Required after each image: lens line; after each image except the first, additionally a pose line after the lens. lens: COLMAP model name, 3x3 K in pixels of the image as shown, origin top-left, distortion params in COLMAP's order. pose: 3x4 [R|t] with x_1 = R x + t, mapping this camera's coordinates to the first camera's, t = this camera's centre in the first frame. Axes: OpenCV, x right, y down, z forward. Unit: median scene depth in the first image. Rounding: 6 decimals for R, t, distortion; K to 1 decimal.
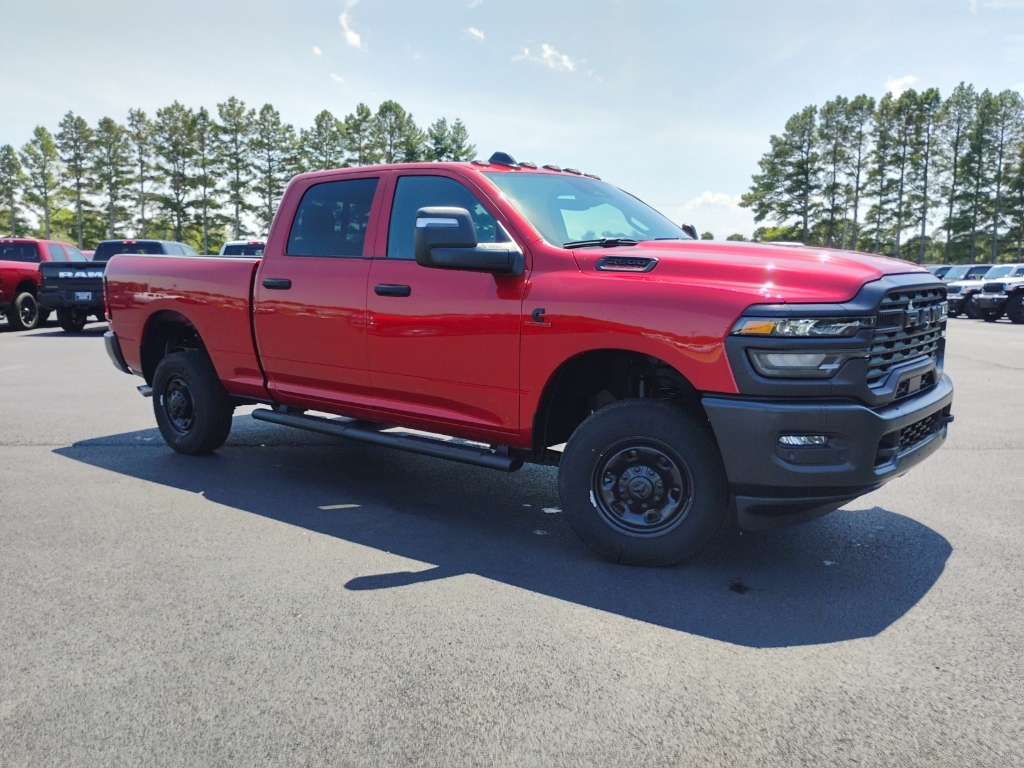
lens RADIAL K [[879.4, 0, 509.9], [0, 879.4, 383.9], [0, 0, 1]] dist [0.078037, -0.129525]
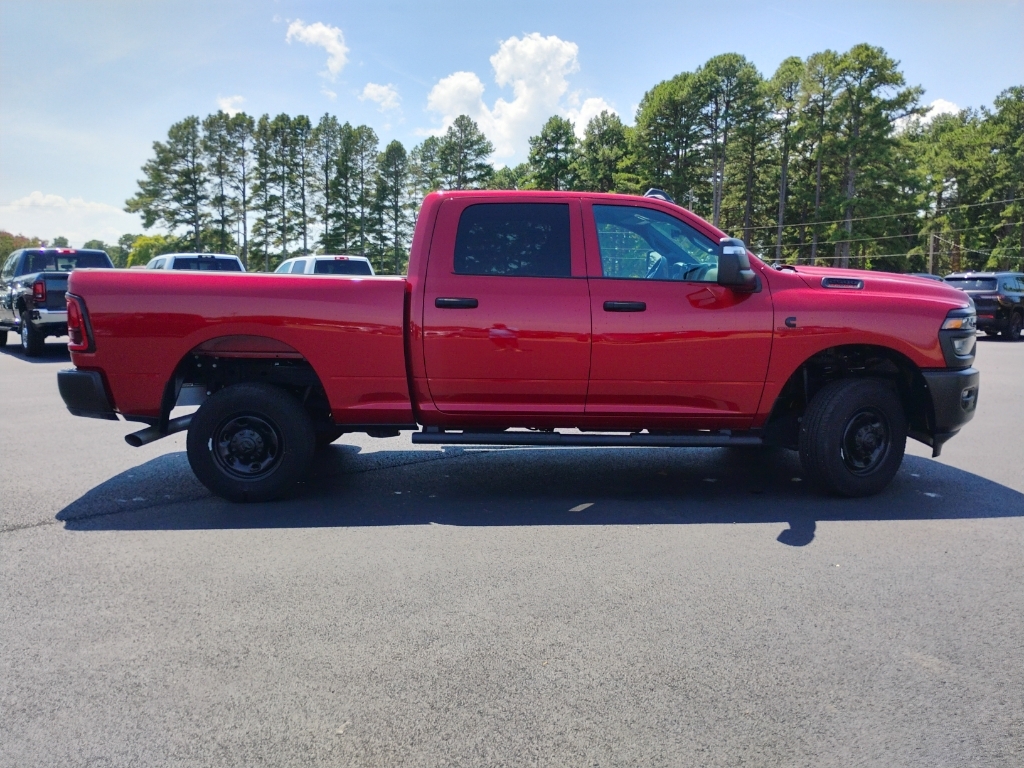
lens RADIAL K [[879.4, 0, 509.9], [0, 879.4, 383.9], [0, 0, 1]] dist [0.078037, -0.129525]
pose [[0.732649, -0.079855, 0.675906, -0.104051], [0.085944, 0.995998, 0.024513, -0.004778], [-0.675158, 0.040131, 0.736580, 0.027181]]
